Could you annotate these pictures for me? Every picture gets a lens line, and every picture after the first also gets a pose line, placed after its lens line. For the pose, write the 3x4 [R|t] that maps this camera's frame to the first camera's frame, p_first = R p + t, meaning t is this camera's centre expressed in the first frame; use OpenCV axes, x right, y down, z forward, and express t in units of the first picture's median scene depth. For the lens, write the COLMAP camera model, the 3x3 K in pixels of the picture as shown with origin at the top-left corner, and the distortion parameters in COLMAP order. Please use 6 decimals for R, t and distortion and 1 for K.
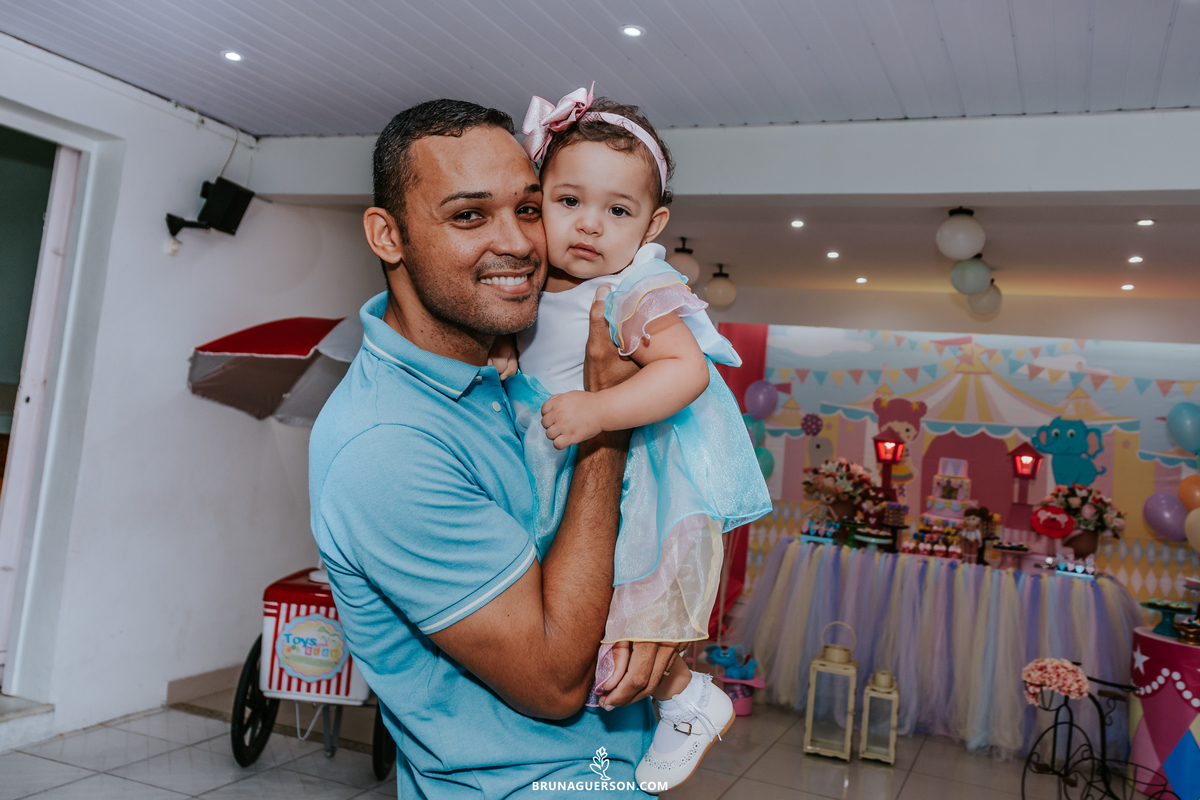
lens RADIAL K [[1088.4, 0, 626.1], [0, 1088.4, 305.9], [0, 0, 1]] dist [0.040509, -0.008232]
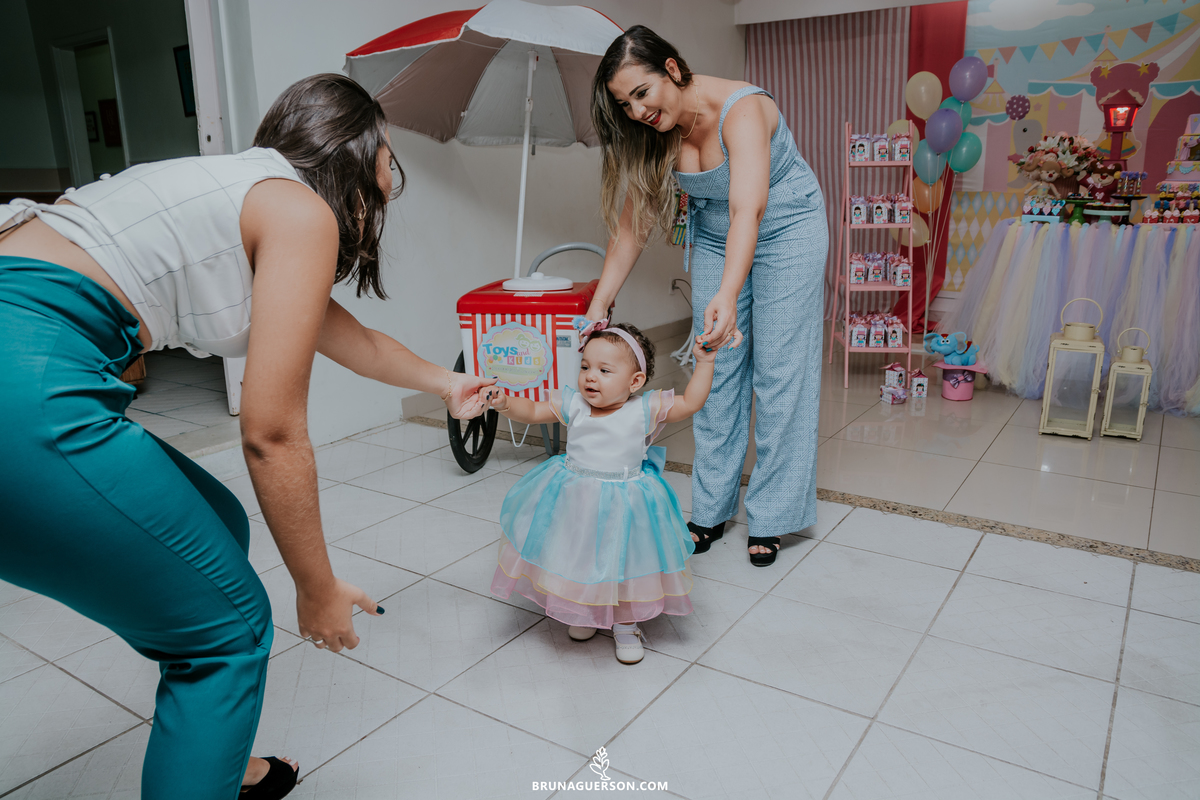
lens RADIAL K [[888.4, 0, 595.3], [0, 888.4, 414.0], [0, 0, 1]] dist [-0.138656, 0.125180]
pose [[0.970760, -0.050059, -0.234774, -0.026870], [0.130100, 0.931638, 0.339299, 0.067934], [0.201739, -0.359922, 0.910910, 0.190312]]
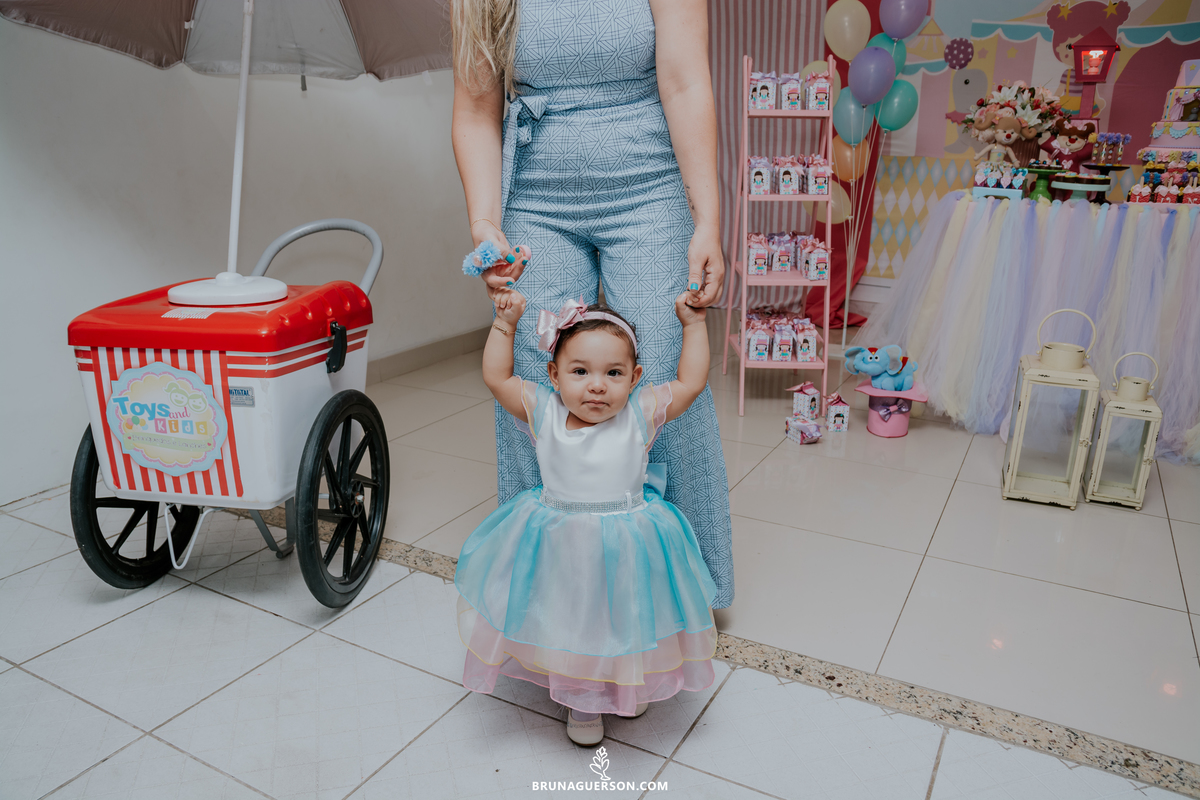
lens RADIAL K [[885.1, 0, 601.3], [0, 885.1, 405.8], [0, 0, 1]] dist [-0.131264, 0.116805]
pose [[0.989043, -0.044003, -0.140918, -0.004139], [0.095172, 0.919761, 0.380764, 0.099725], [0.112856, -0.390004, 0.913871, 0.391781]]
